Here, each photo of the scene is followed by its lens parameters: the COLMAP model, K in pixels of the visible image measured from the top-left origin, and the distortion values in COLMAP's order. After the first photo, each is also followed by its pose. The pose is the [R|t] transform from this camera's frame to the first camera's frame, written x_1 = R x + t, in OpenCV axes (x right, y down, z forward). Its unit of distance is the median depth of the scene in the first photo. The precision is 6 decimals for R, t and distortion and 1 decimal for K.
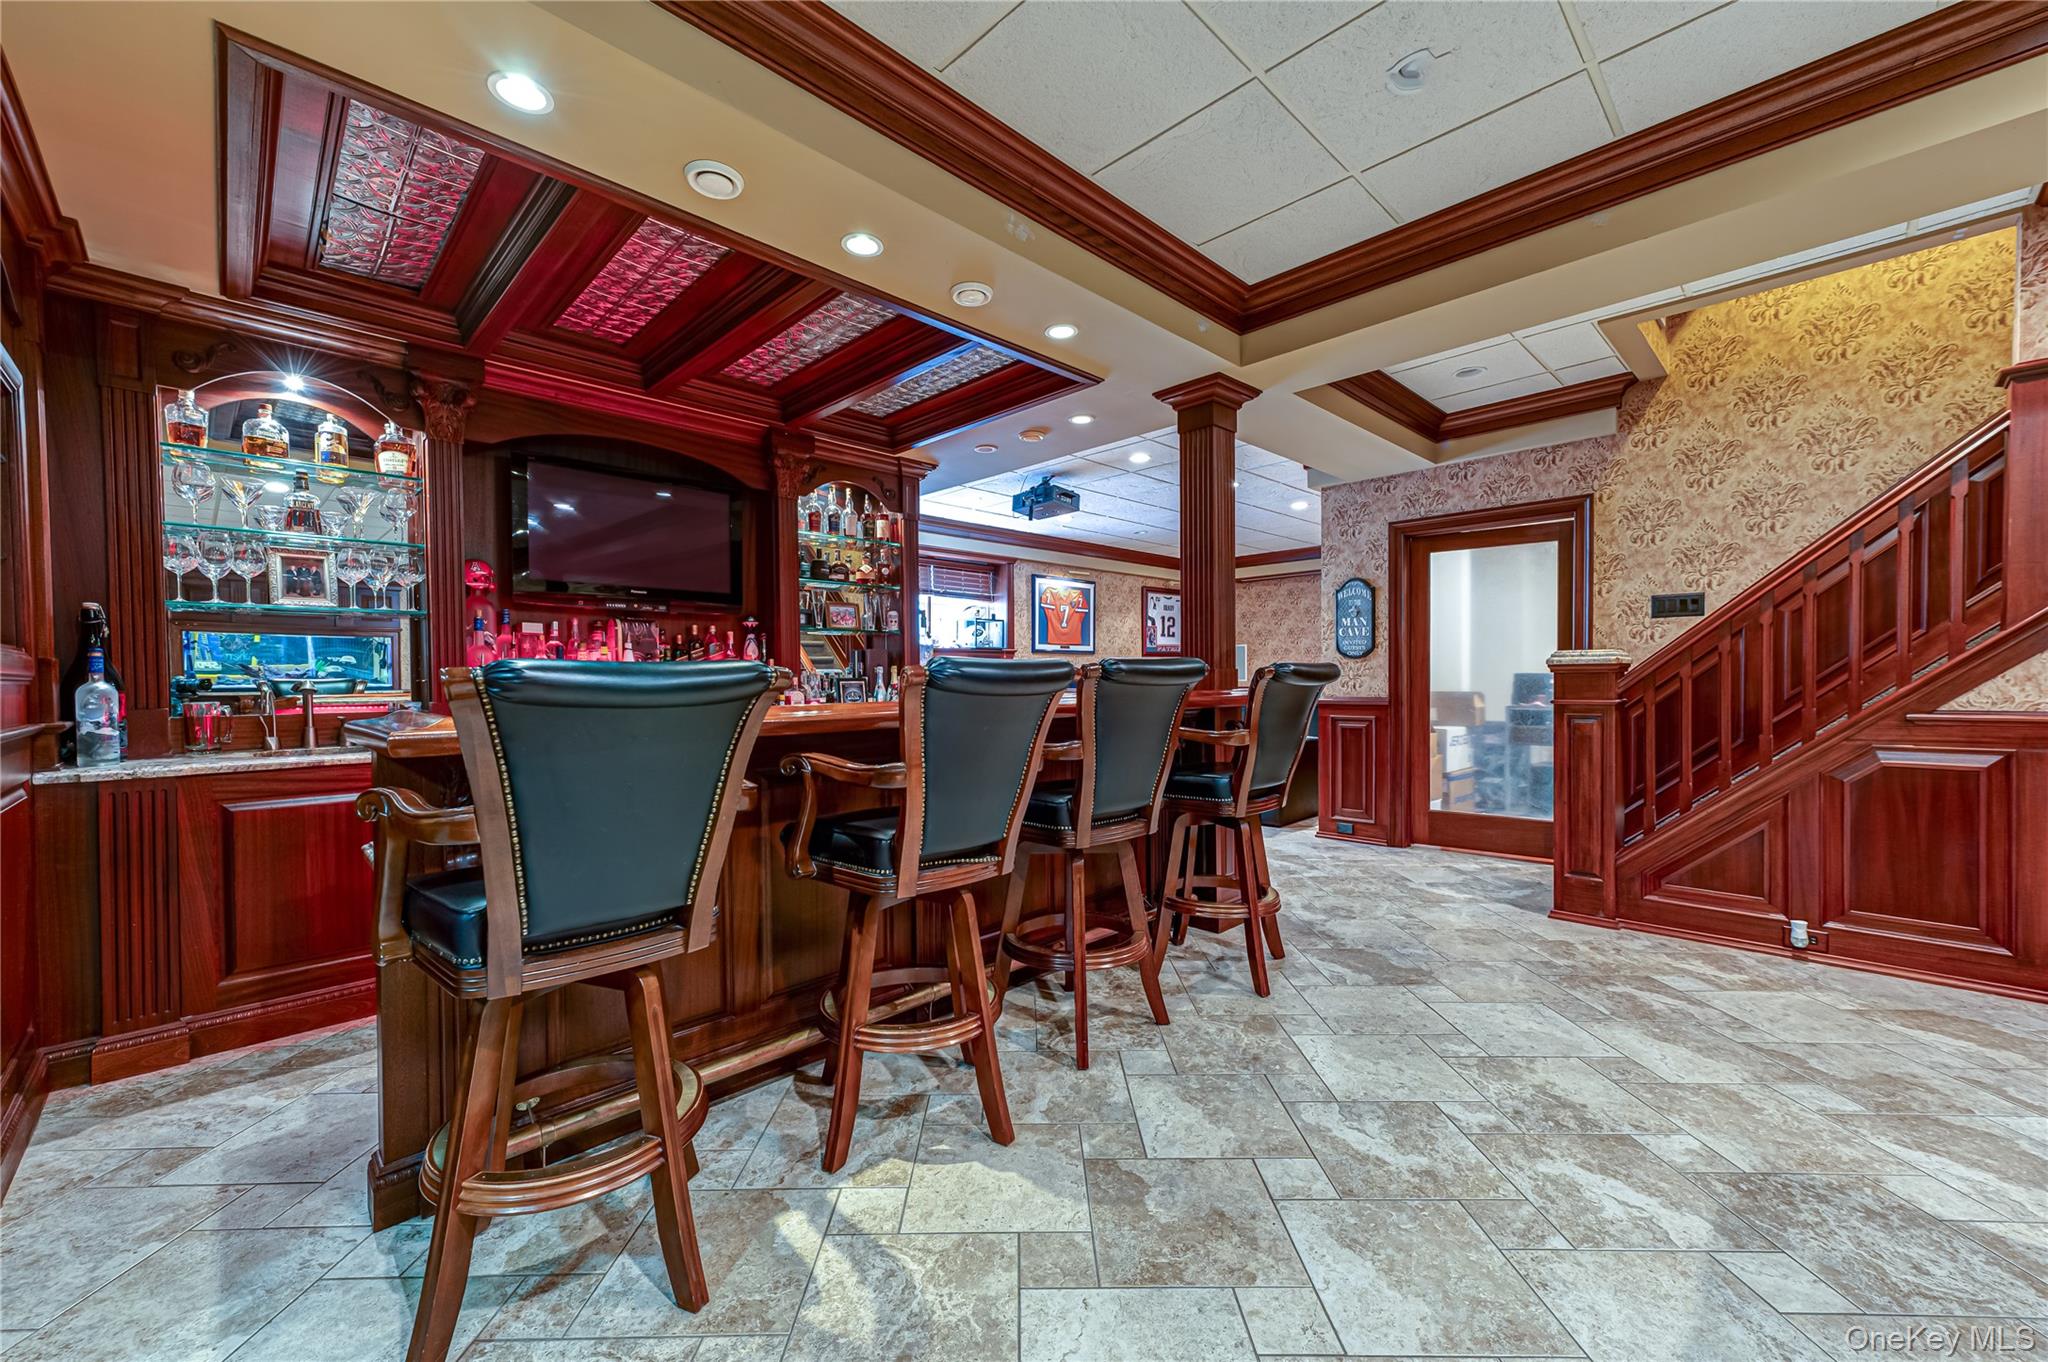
lens RADIAL K [[788.9, 0, 1023.6], [0, 788.9, 696.8], [0, 0, 1]] dist [0.011764, 0.000109]
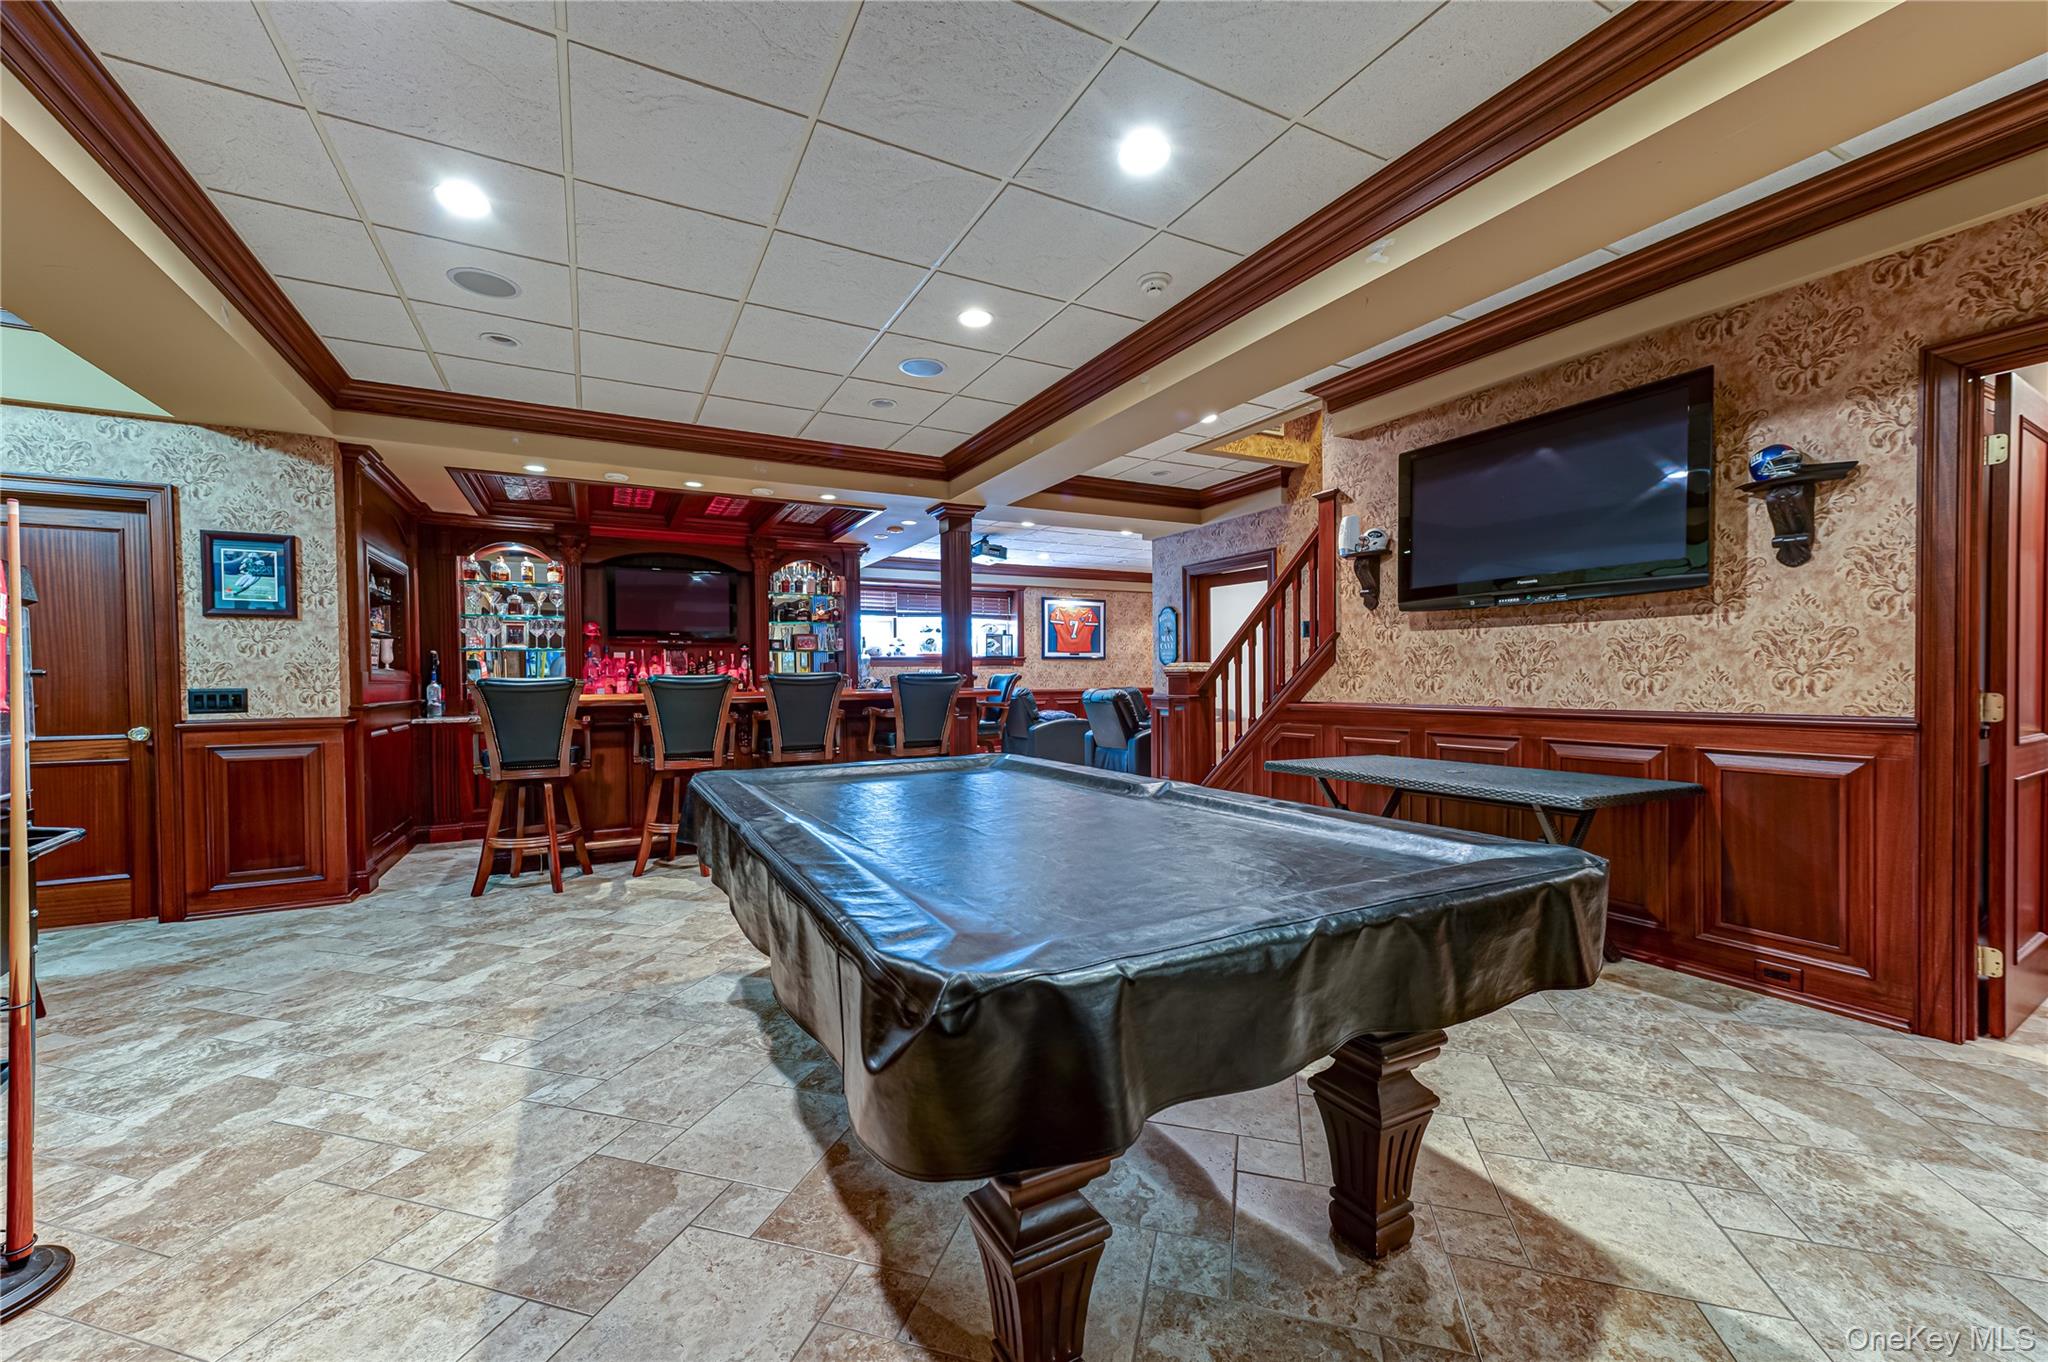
lens RADIAL K [[804.6, 0, 1018.3], [0, 804.6, 691.2], [0, 0, 1]] dist [0.018696, -0.000226]
pose [[0.955392, 0.004949, -0.295299, 0.697939], [-0.006854, 0.999962, -0.005418, 0.003240], [0.295261, 0.007200, 0.955389, -0.459169]]
